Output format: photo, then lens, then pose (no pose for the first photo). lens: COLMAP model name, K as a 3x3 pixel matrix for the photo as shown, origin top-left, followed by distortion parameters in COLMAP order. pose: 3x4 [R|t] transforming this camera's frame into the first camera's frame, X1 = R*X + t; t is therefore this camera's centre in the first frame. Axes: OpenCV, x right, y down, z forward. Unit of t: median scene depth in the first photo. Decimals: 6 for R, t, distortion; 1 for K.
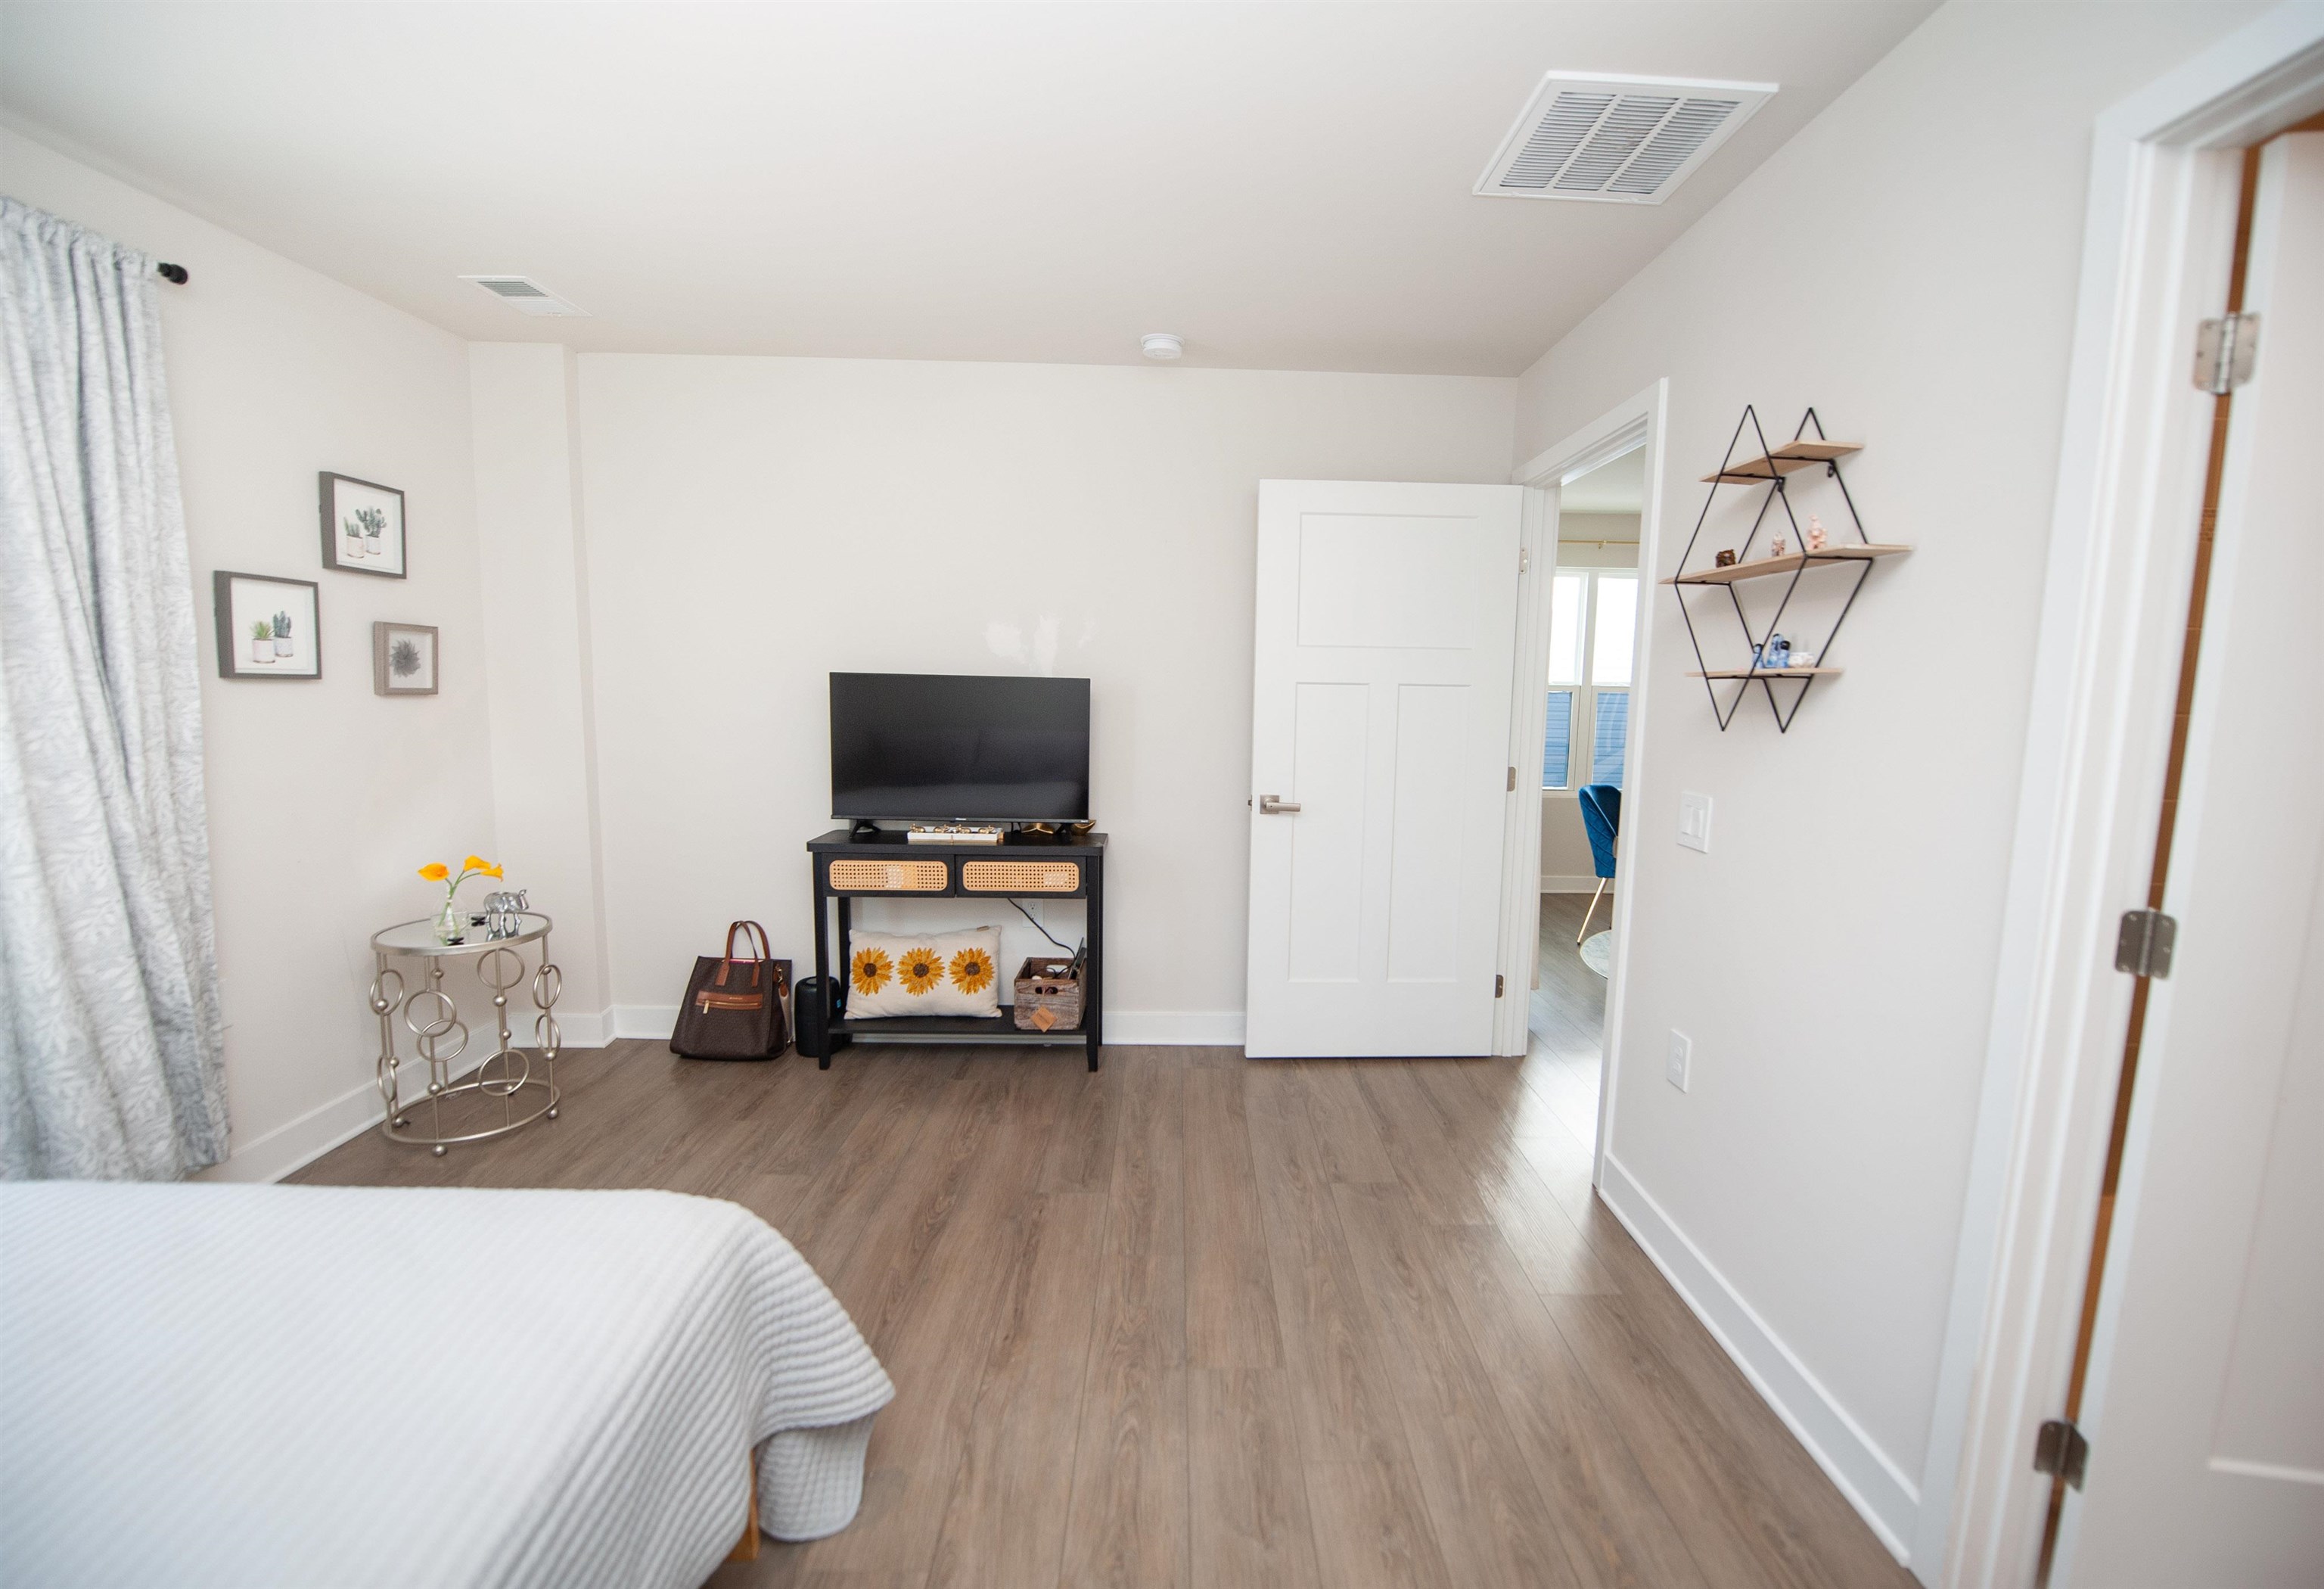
lens RADIAL K [[984.2, 0, 1202.6], [0, 984.2, 799.9], [0, 0, 1]] dist [-0.001377, -0.000096]
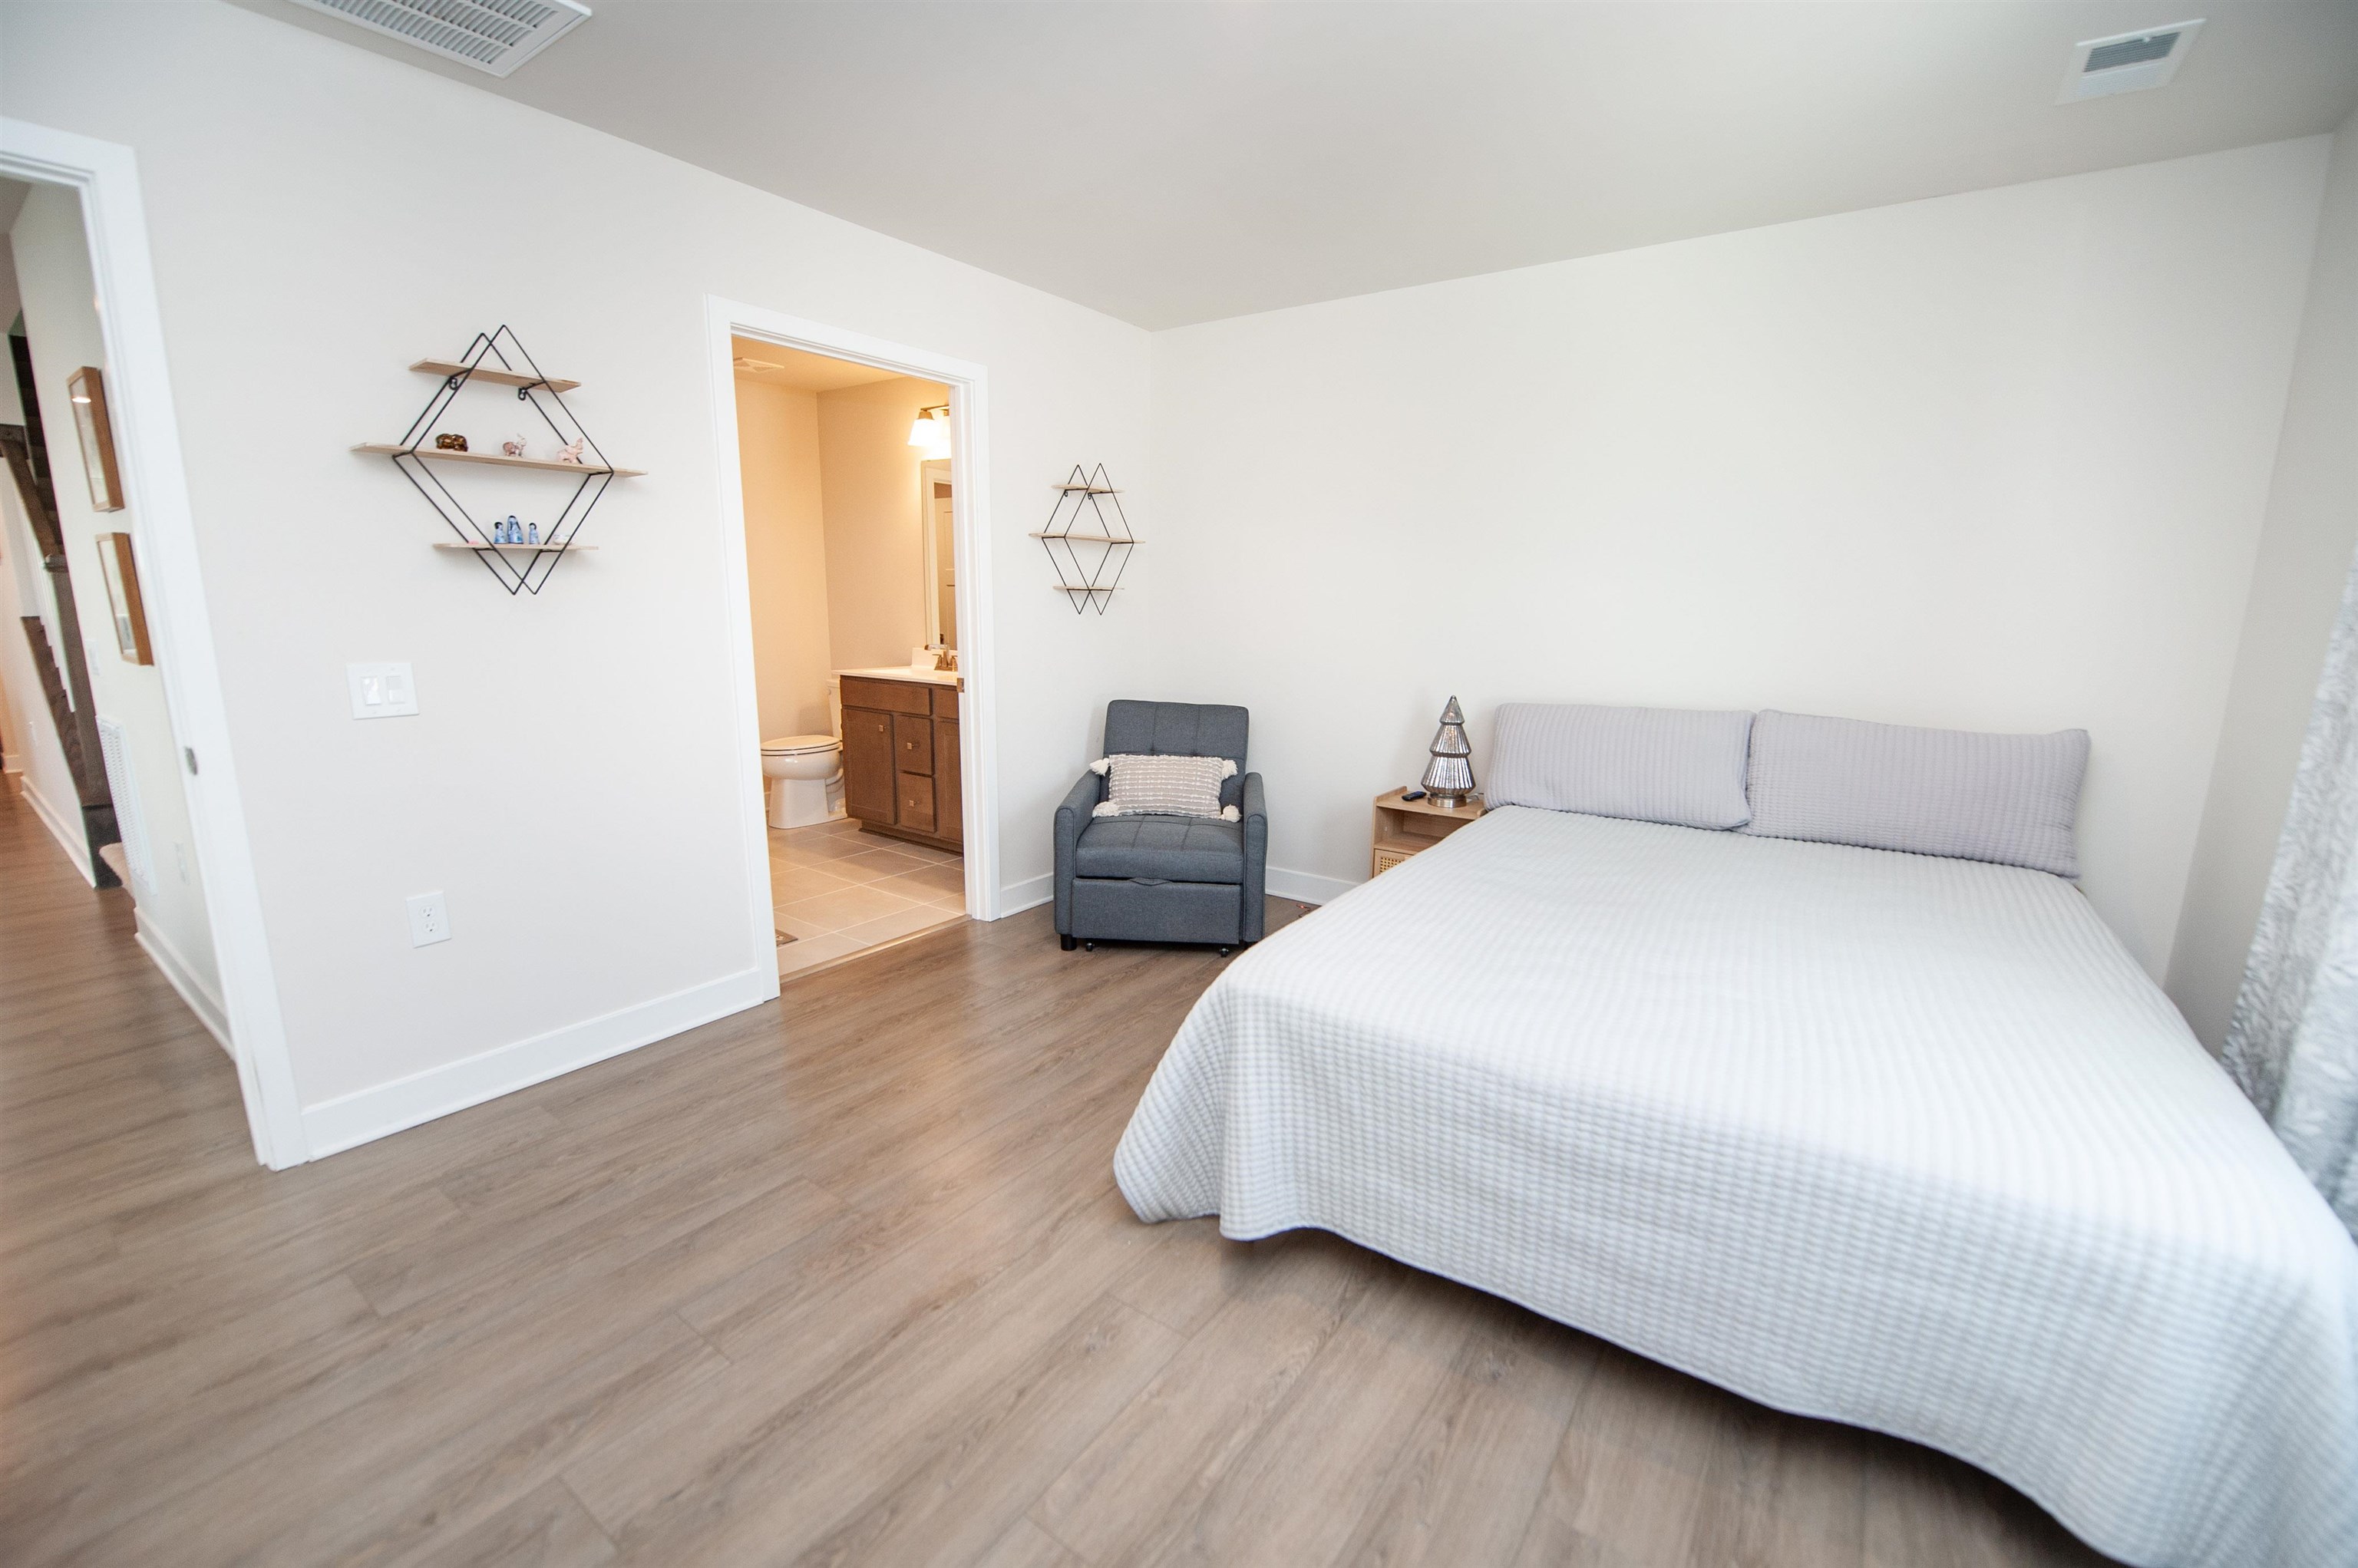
lens RADIAL K [[947.5, 0, 1175.3], [0, 947.5, 792.9], [0, 0, 1]] dist [-0.017747, -0.000181]
pose [[-0.790720, -0.151385, 0.593165, -0.820212], [0.049675, 0.949880, 0.308643, -0.149920], [-0.610160, 0.273516, -0.743569, 1.400885]]
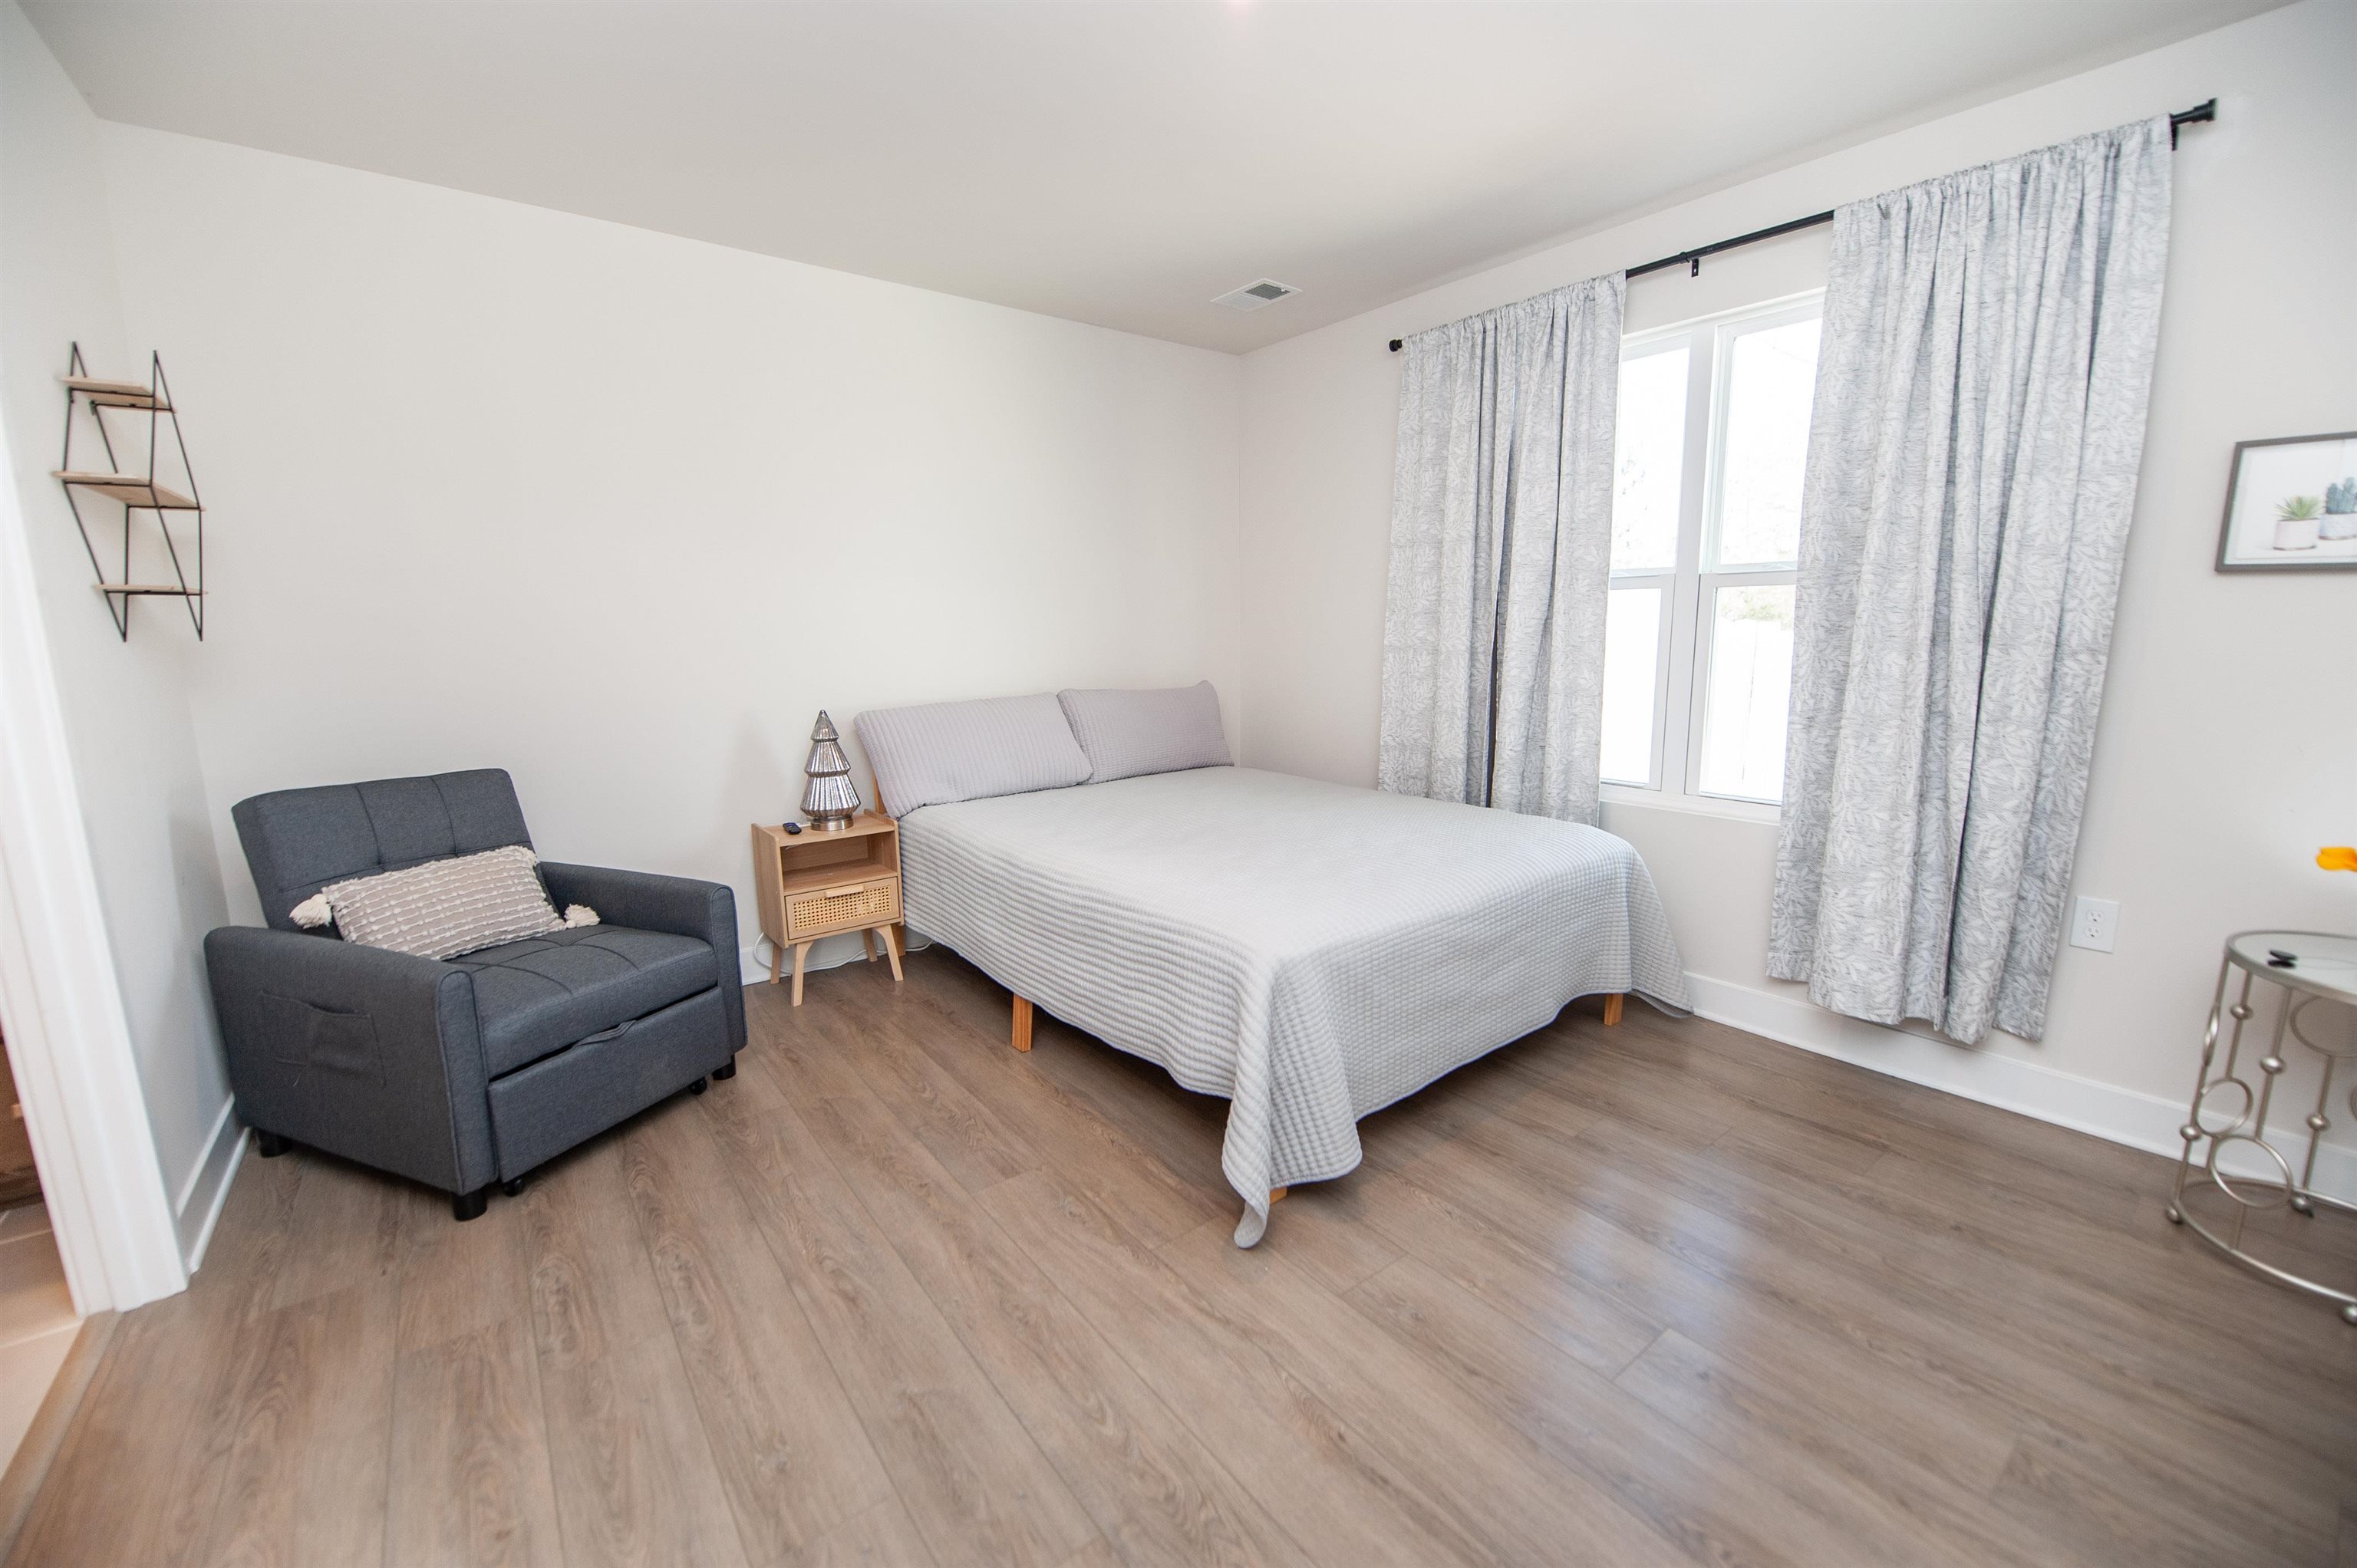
lens RADIAL K [[947.1, 0, 1174.8], [0, 947.1, 792.9], [0, 0, 1]] dist [-0.017747, -0.000181]
pose [[-0.814735, 0.088752, -0.573001, 0.265477], [-0.080055, 0.961534, 0.262760, -0.091514], [0.574280, 0.259952, -0.776291, 1.373610]]
